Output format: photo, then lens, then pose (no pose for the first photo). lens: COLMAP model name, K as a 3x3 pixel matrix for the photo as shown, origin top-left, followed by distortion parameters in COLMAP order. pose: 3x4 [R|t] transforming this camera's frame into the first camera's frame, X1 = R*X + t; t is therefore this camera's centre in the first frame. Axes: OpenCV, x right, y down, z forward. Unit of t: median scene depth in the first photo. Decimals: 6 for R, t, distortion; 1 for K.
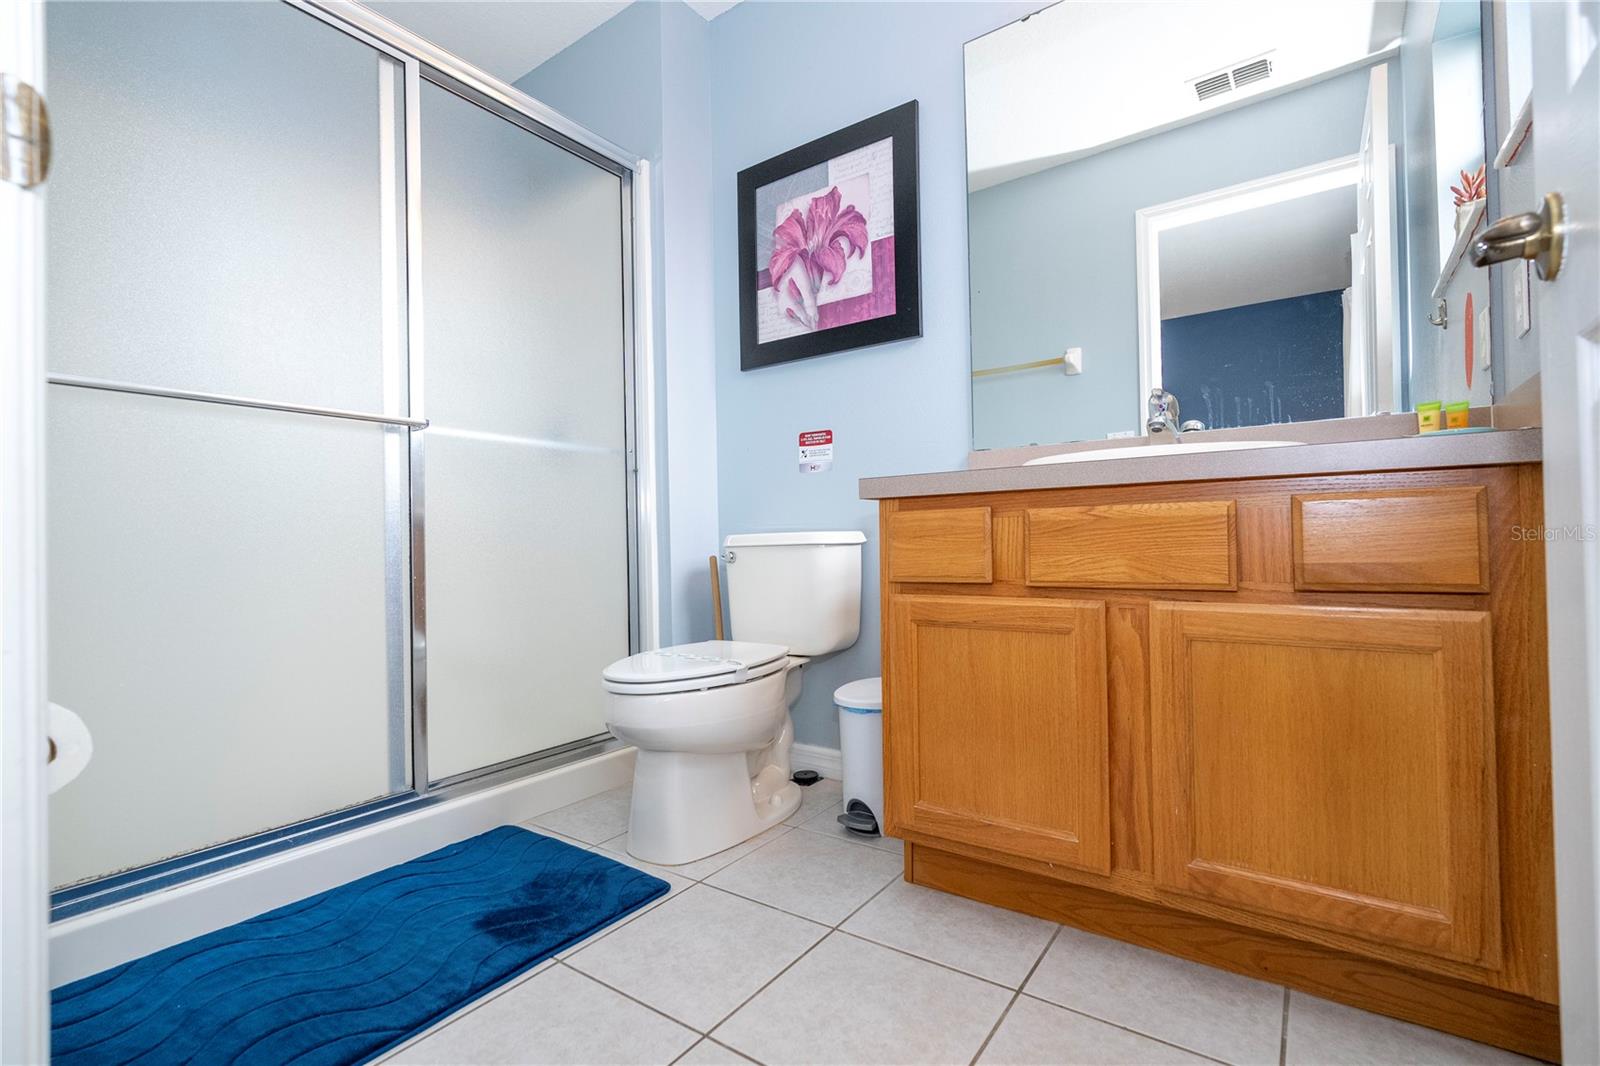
lens RADIAL K [[726.4, 0, 800.0], [0, 726.4, 533.0], [0, 0, 1]] dist [0.002263, 0.000401]
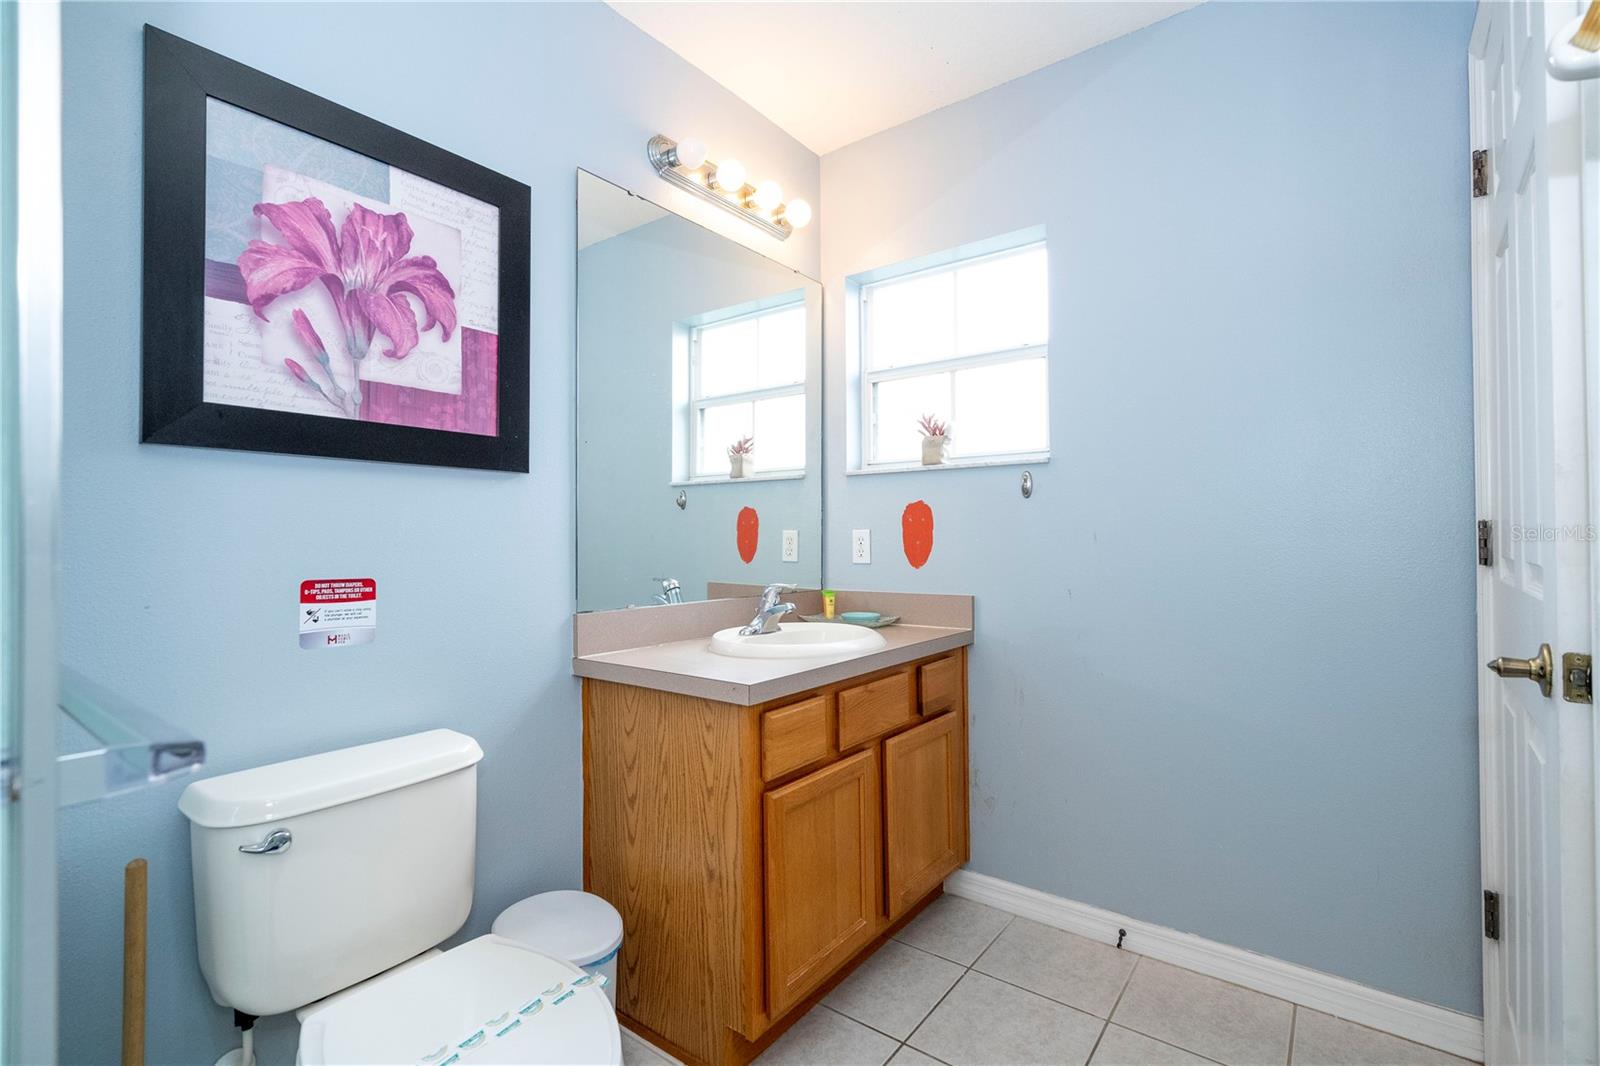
lens RADIAL K [[726.4, 0, 800.0], [0, 726.4, 533.0], [0, 0, 1]] dist [0.002263, 0.000401]
pose [[0.023683, 0.020523, 0.999509, -0.588359], [-0.008306, 0.999759, -0.020331, -0.172074], [-0.999685, -0.007821, 0.023847, 0.609255]]
